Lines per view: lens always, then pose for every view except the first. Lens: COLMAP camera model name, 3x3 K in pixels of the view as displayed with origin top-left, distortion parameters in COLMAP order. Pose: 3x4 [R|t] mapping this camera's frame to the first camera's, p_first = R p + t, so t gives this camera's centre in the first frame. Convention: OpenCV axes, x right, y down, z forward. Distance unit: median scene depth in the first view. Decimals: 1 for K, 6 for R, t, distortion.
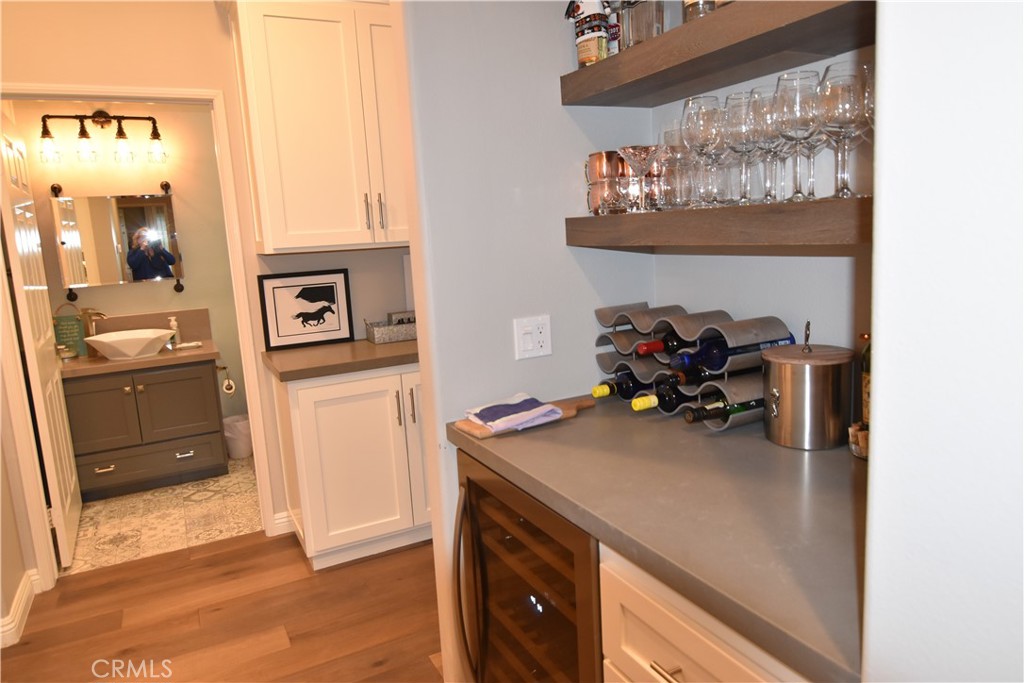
lens RADIAL K [[684.8, 0, 511.9], [0, 684.8, 341.5], [0, 0, 1]] dist [0.007461, -0.022631]
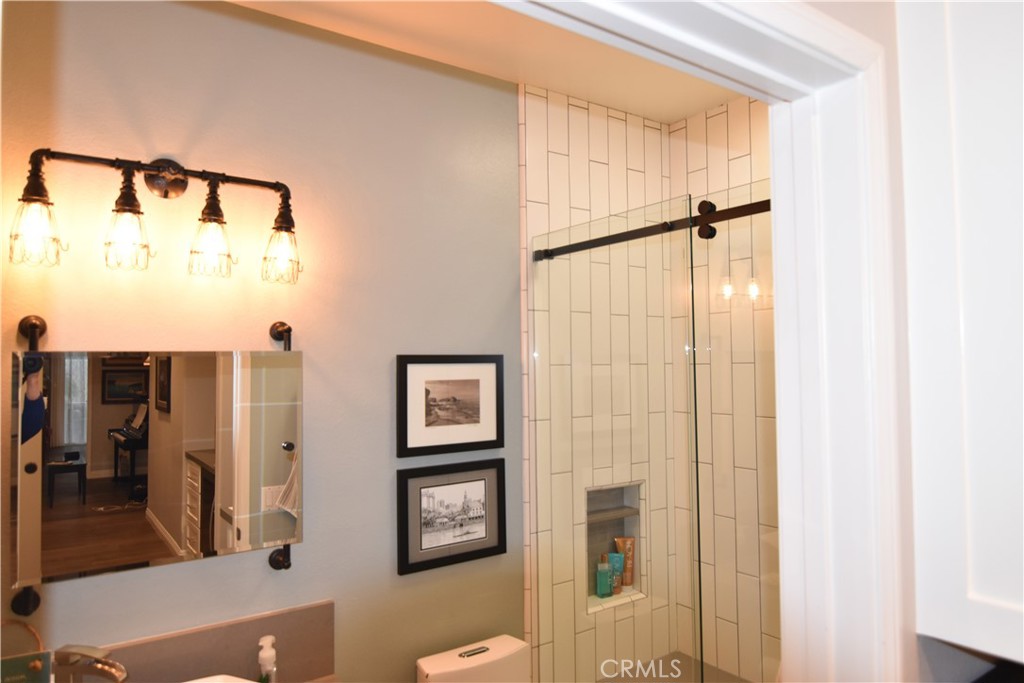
lens RADIAL K [[684.8, 0, 512.1], [0, 684.8, 334.2], [0, 0, 1]] dist [0.007461, -0.022631]
pose [[0.988759, 0.051303, 0.140442, -0.440150], [-0.020677, 0.977183, -0.211392, -0.139552], [-0.148083, 0.206112, 0.967259, 0.566015]]
